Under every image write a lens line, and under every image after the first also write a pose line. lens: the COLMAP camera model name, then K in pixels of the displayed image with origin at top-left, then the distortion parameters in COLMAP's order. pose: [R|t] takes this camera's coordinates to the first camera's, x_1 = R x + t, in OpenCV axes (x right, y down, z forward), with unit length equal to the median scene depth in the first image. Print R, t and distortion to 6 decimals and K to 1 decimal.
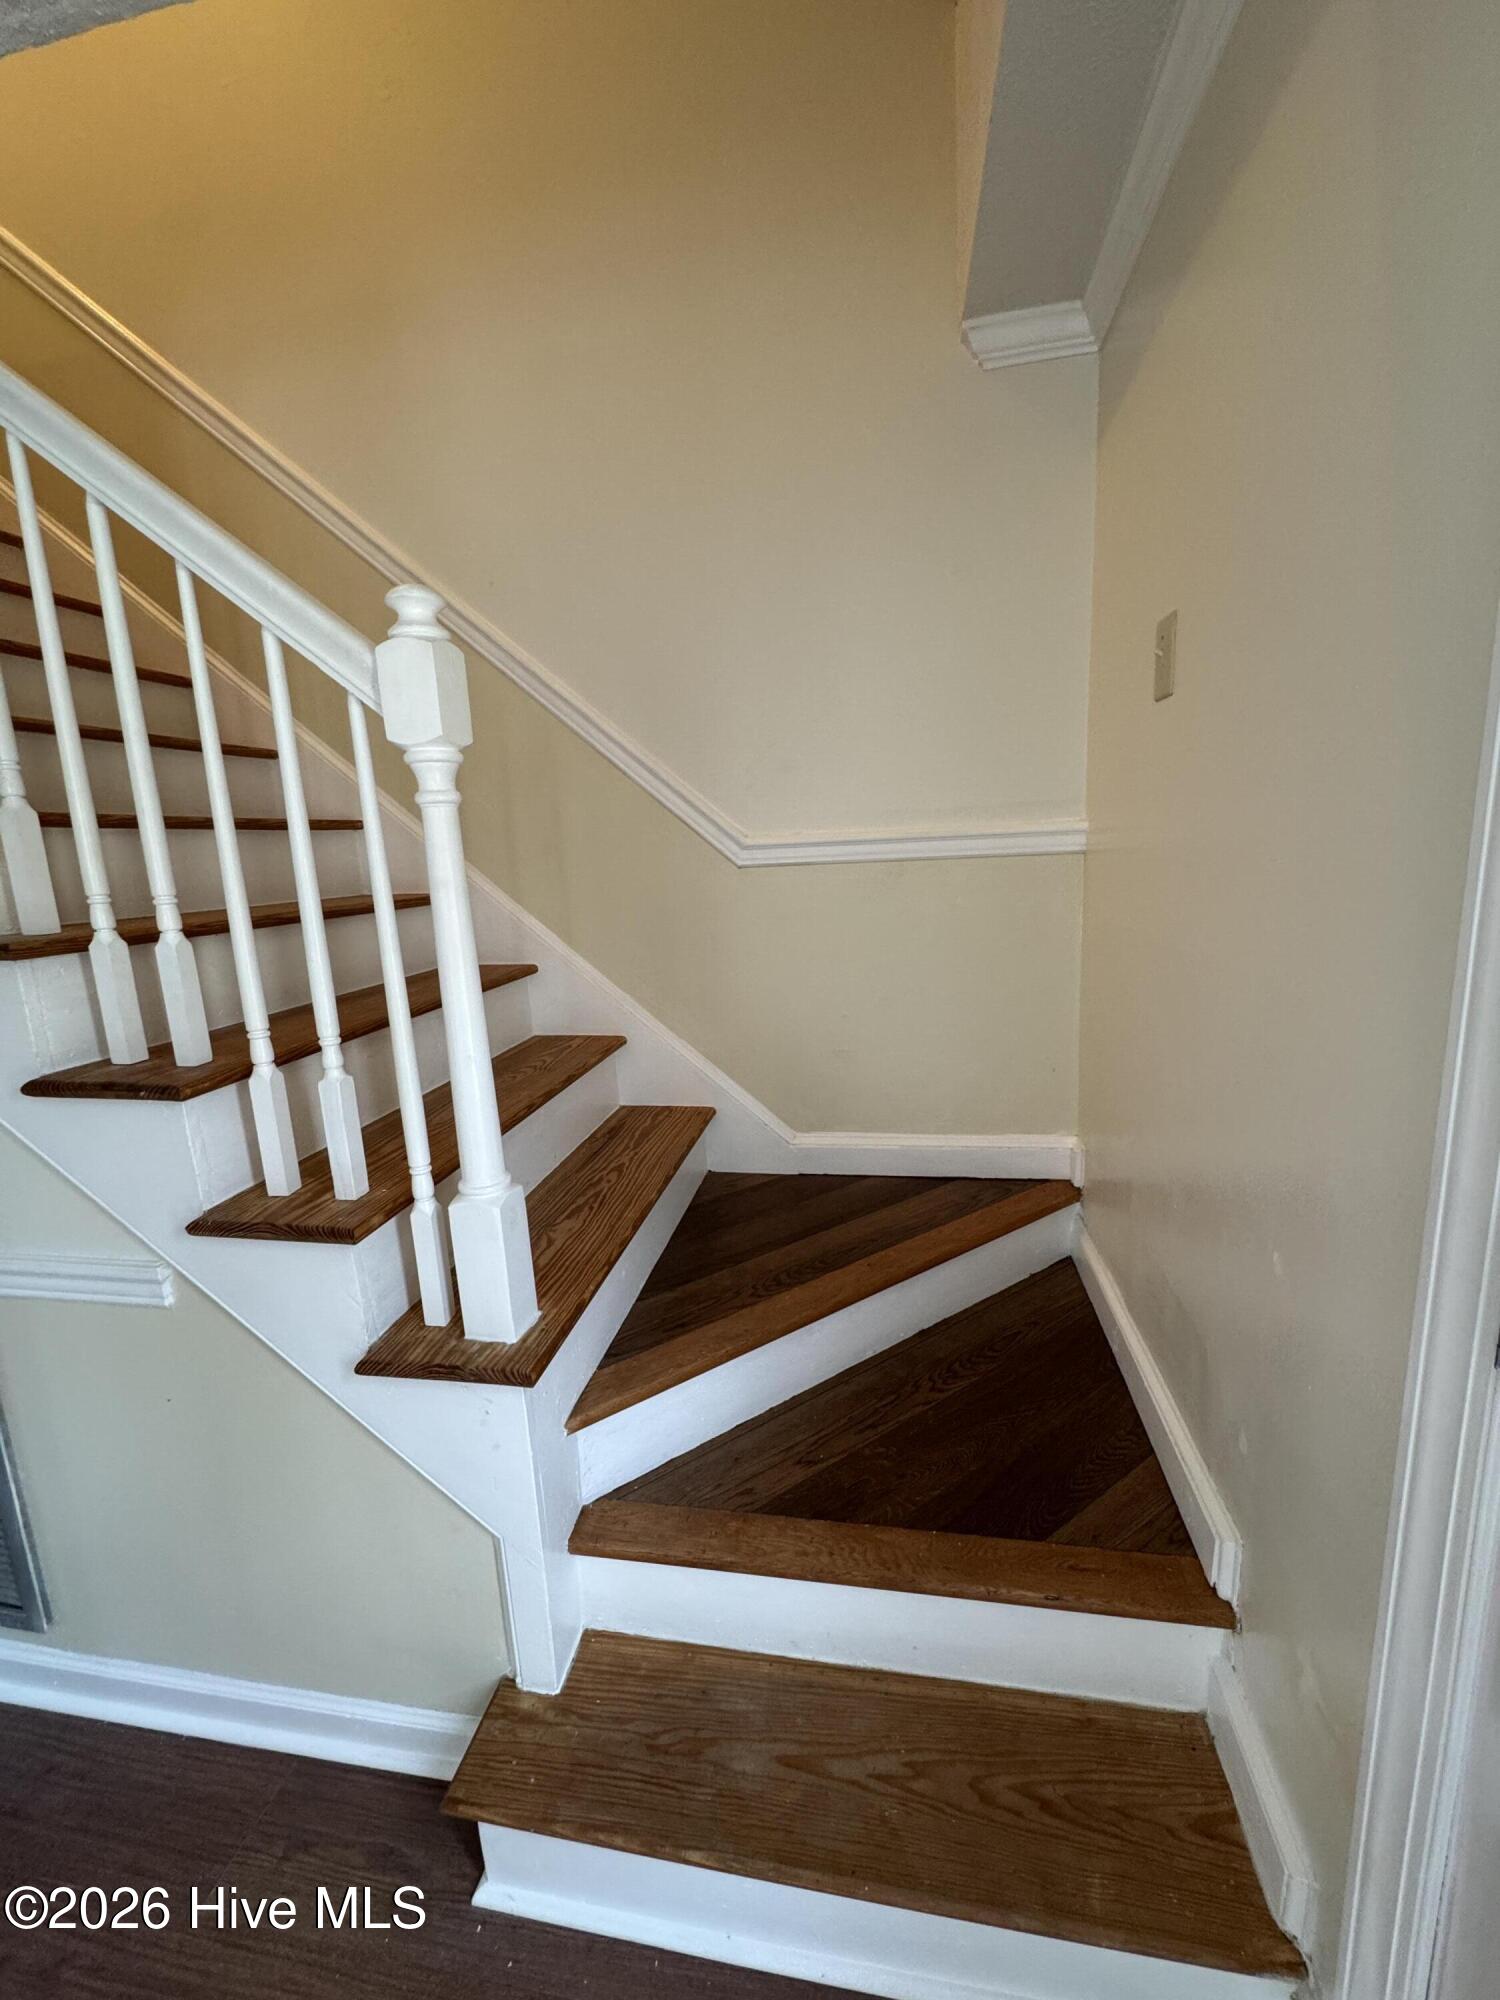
lens RADIAL K [[797.2, 0, 753.7], [0, 797.2, 997.5], [0, 0, 1]] dist [-0.001450, 0.000093]
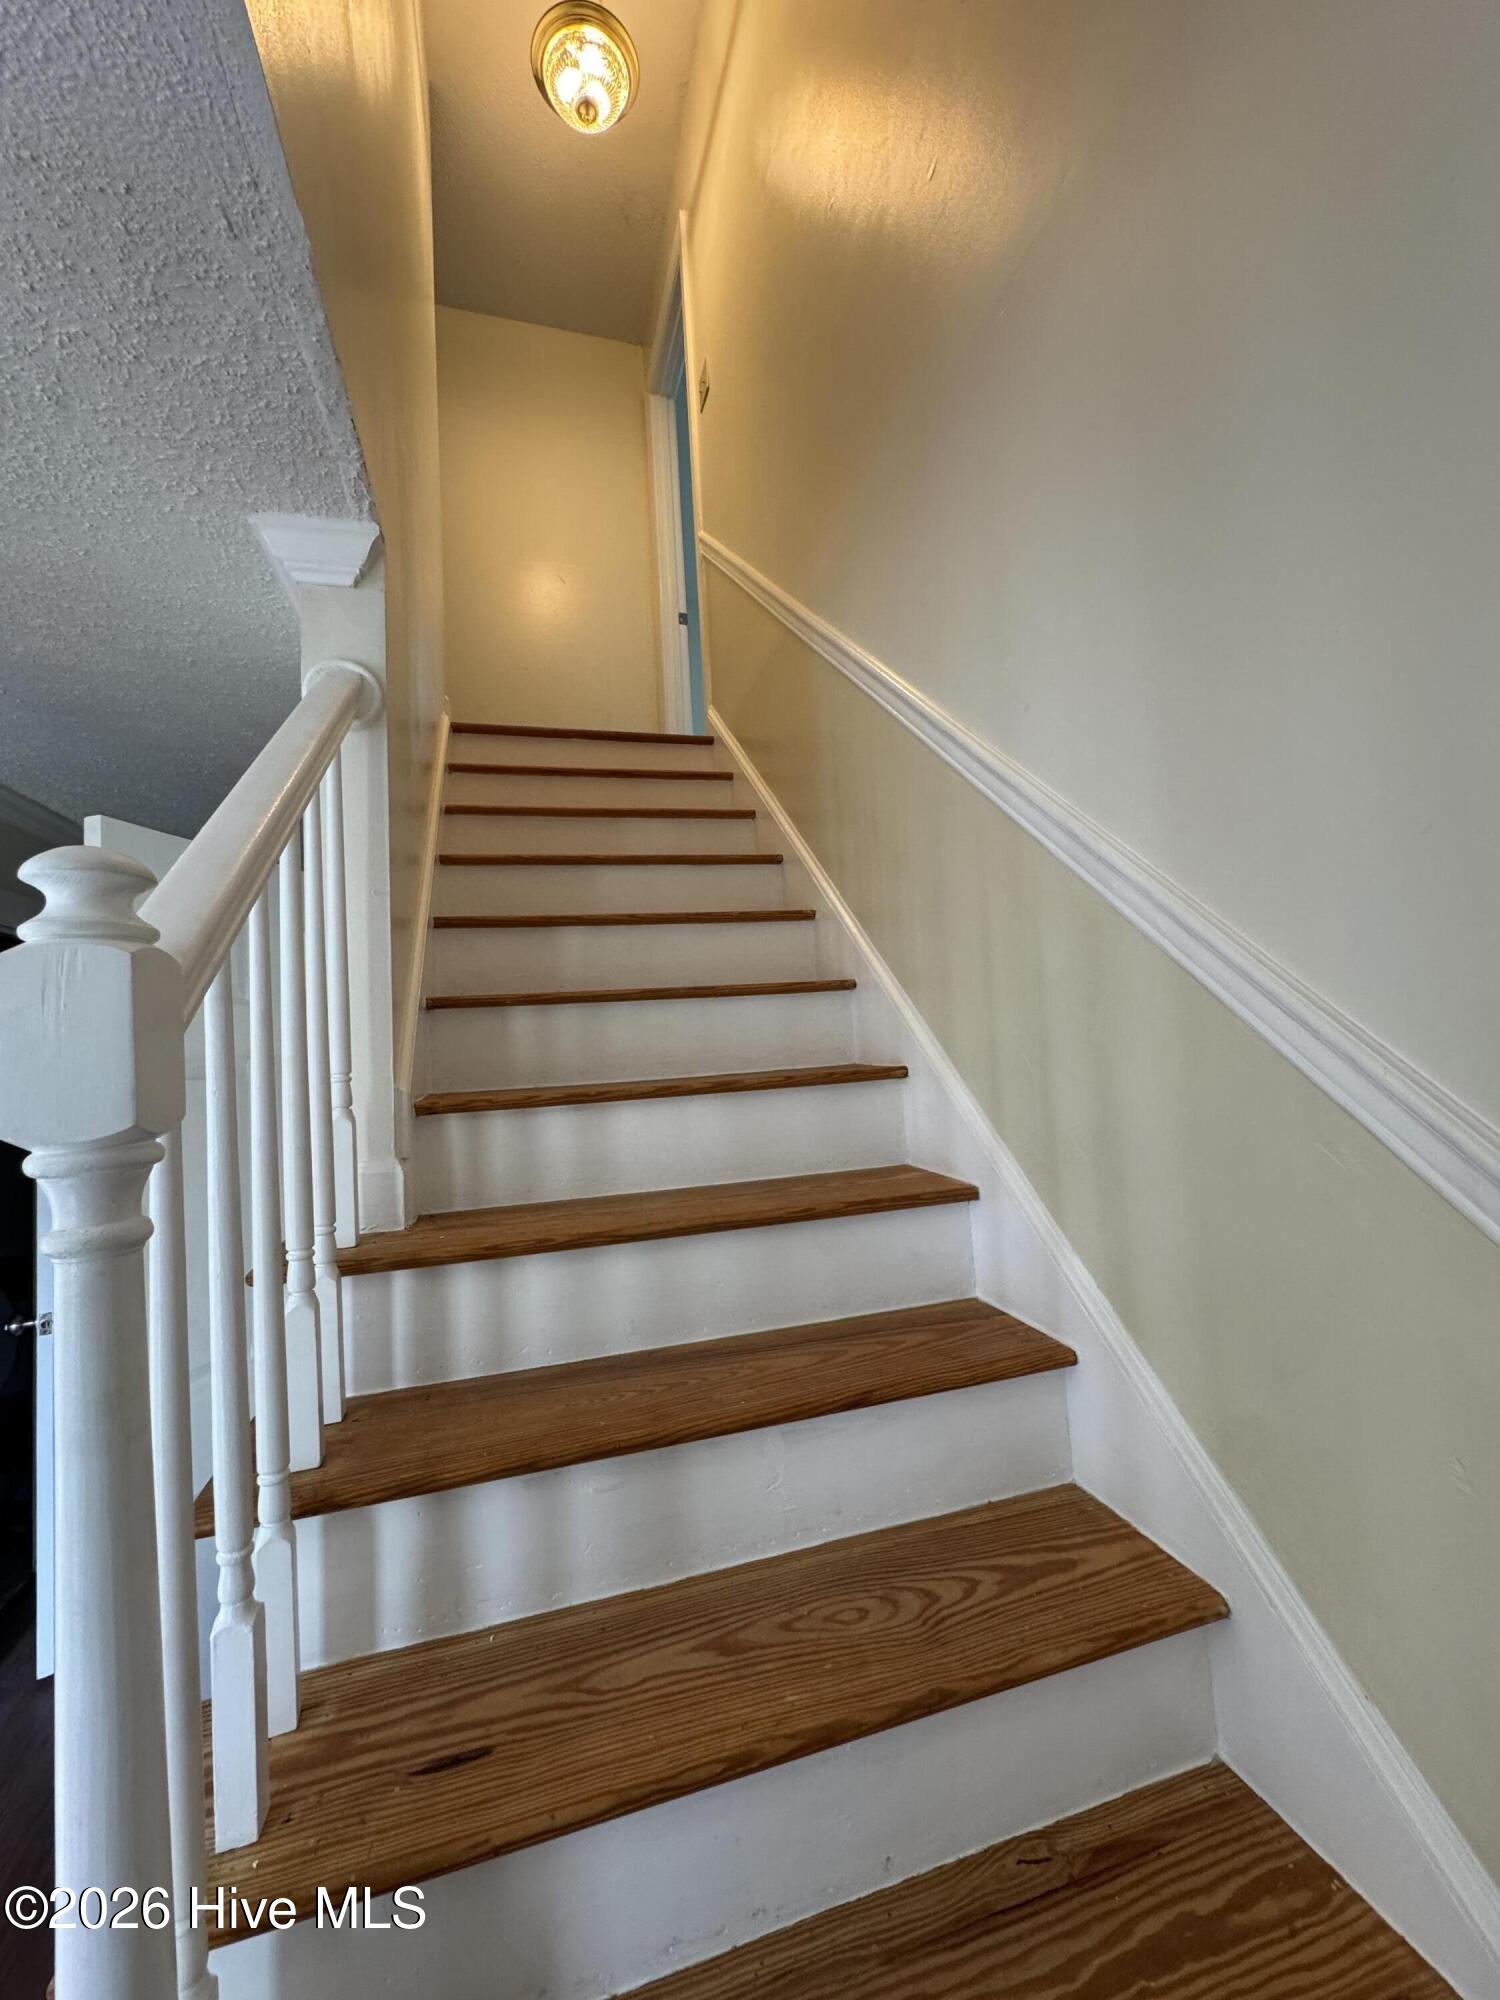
lens RADIAL K [[797.2, 0, 753.7], [0, 797.2, 997.5], [0, 0, 1]] dist [-0.001450, 0.000093]
pose [[0.451095, -0.032081, -0.891899, 0.129002], [-0.138002, 0.984827, -0.105220, -0.210755], [0.881742, 0.170548, 0.439823, 0.587768]]
